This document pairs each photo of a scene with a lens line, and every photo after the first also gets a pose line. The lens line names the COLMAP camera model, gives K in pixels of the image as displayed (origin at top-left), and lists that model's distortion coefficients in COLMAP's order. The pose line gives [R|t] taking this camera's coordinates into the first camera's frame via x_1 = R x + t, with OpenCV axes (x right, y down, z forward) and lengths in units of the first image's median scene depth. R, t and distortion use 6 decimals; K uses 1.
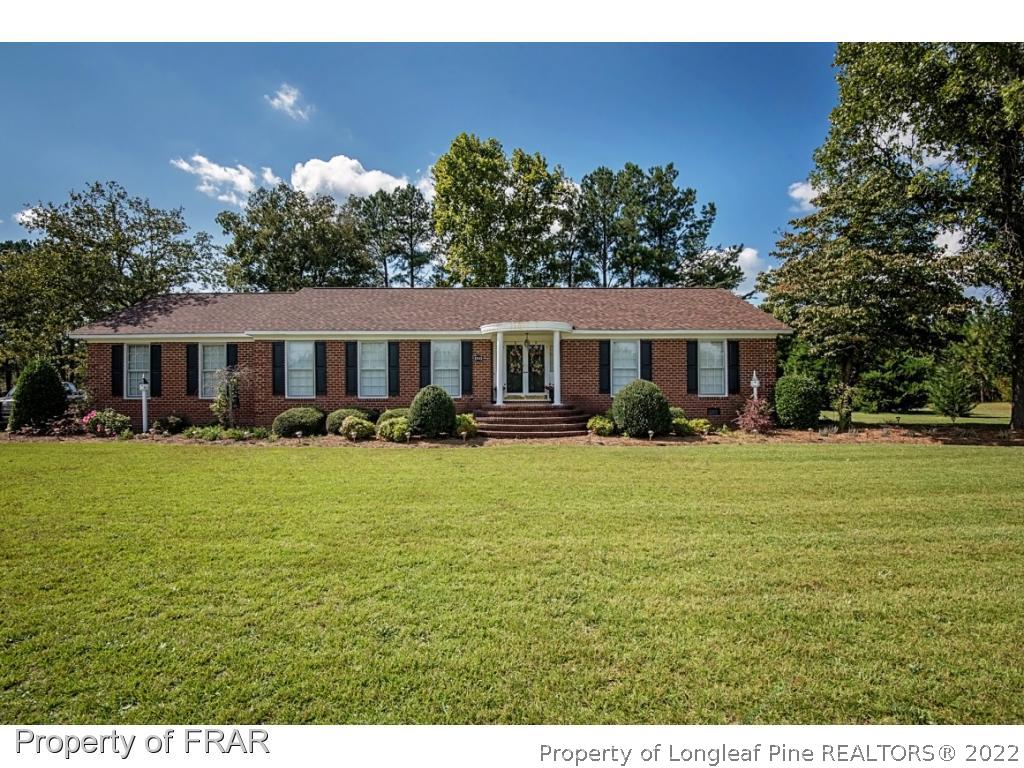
lens RADIAL K [[498.2, 0, 512.0], [0, 498.2, 384.0], [0, 0, 1]] dist [-0.001400, -0.000140]
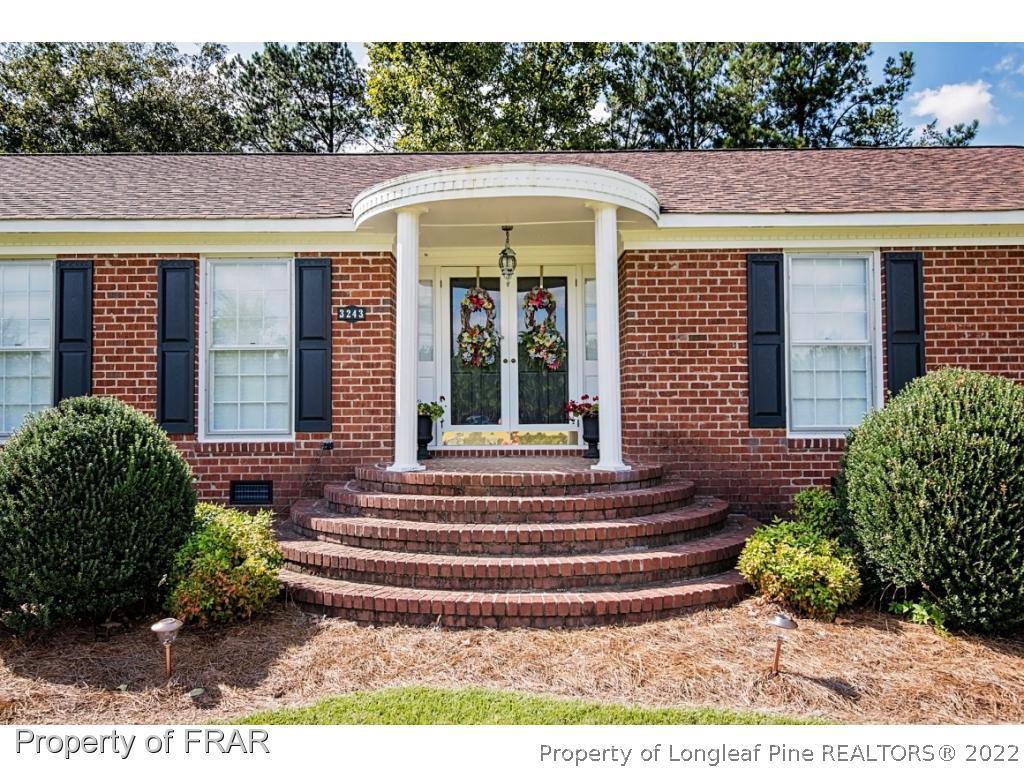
lens RADIAL K [[754.3, 0, 512.0], [0, 754.3, 384.0], [0, 0, 1]] dist [0.004986, 0.001436]
pose [[0.999510, -0.004321, -0.030988, 0.045390], [0.003403, 0.999555, -0.029632, 0.006190], [0.031103, 0.029512, 0.999080, 0.535226]]
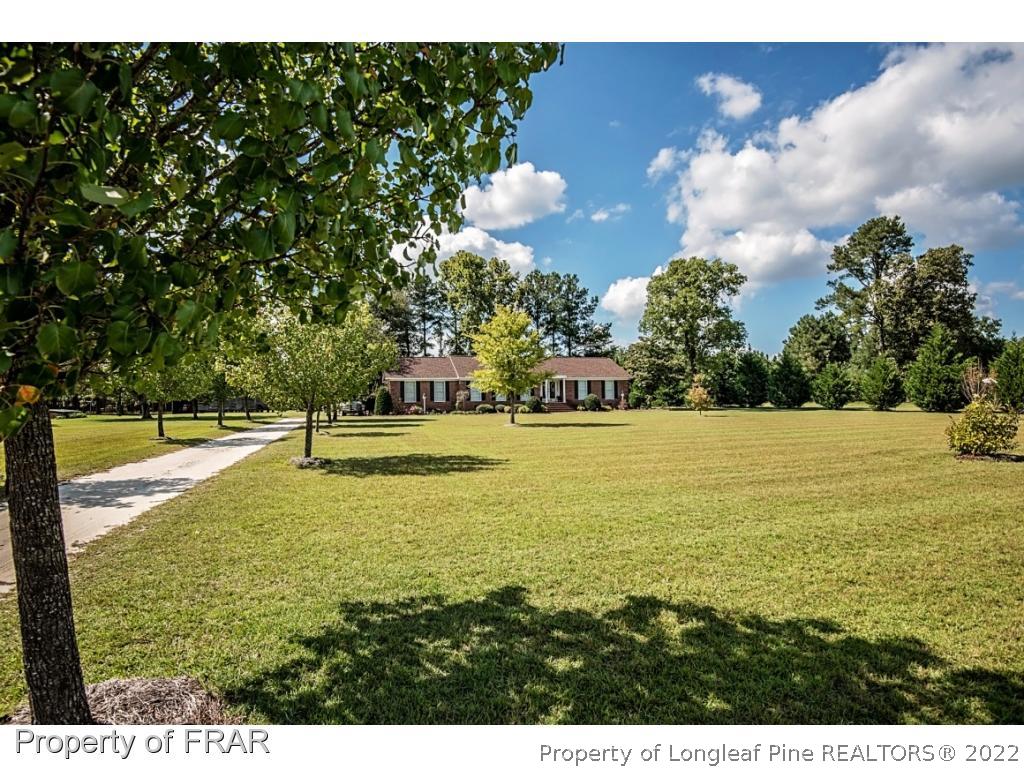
lens RADIAL K [[473.4, 0, 512.0], [0, 473.4, 384.0], [0, 0, 1]] dist [0.000178, 0.000000]
pose [[0.969696, 0.000883, 0.244314, -0.883734], [0.004229, 0.999783, -0.020401, -0.012351], [-0.244279, 0.020816, 0.969481, -1.660120]]
